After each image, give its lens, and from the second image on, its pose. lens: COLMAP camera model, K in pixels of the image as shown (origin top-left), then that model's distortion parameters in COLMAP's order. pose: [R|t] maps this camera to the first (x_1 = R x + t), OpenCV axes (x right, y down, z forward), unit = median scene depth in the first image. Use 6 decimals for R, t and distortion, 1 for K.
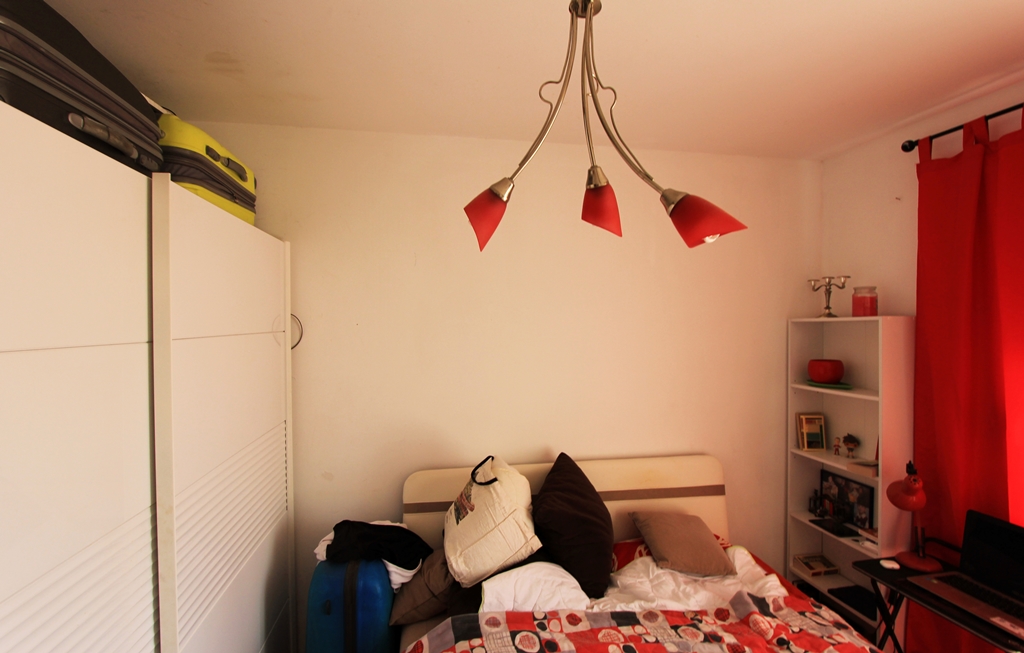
lens RADIAL K [[494.4, 0, 511.6], [0, 494.4, 328.9], [0, 0, 1]] dist [-0.028511, 0.000880]
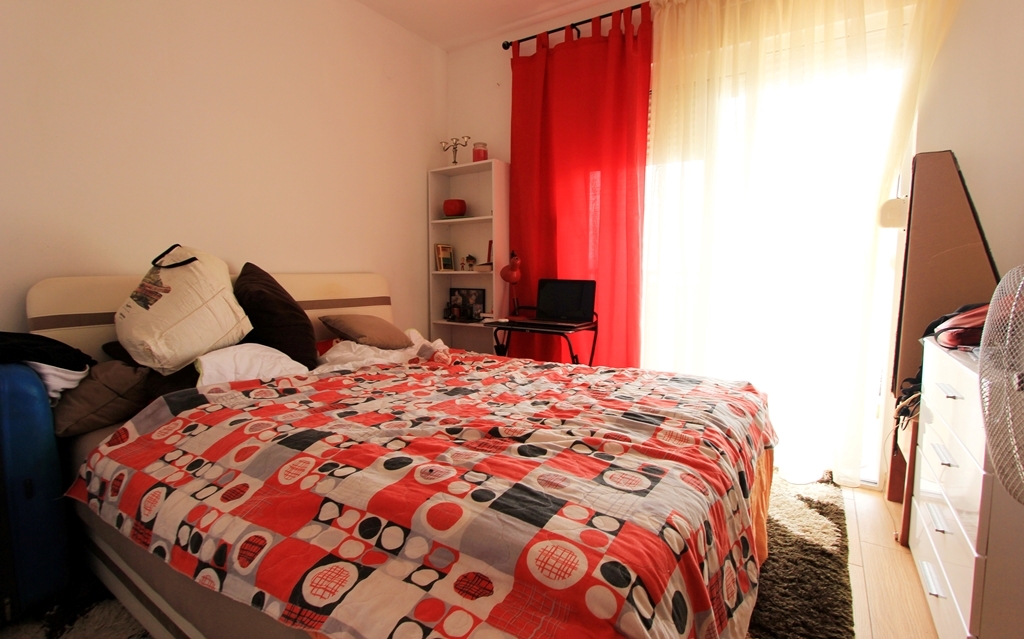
lens RADIAL K [[471.8, 0, 512.4], [0, 471.8, 315.5], [0, 0, 1]] dist [-0.003498, -0.000455]
pose [[0.681819, -0.060482, 0.729016, -0.274033], [0.008095, 0.997139, 0.075155, 0.347059], [-0.731476, -0.045341, 0.680358, -0.034031]]
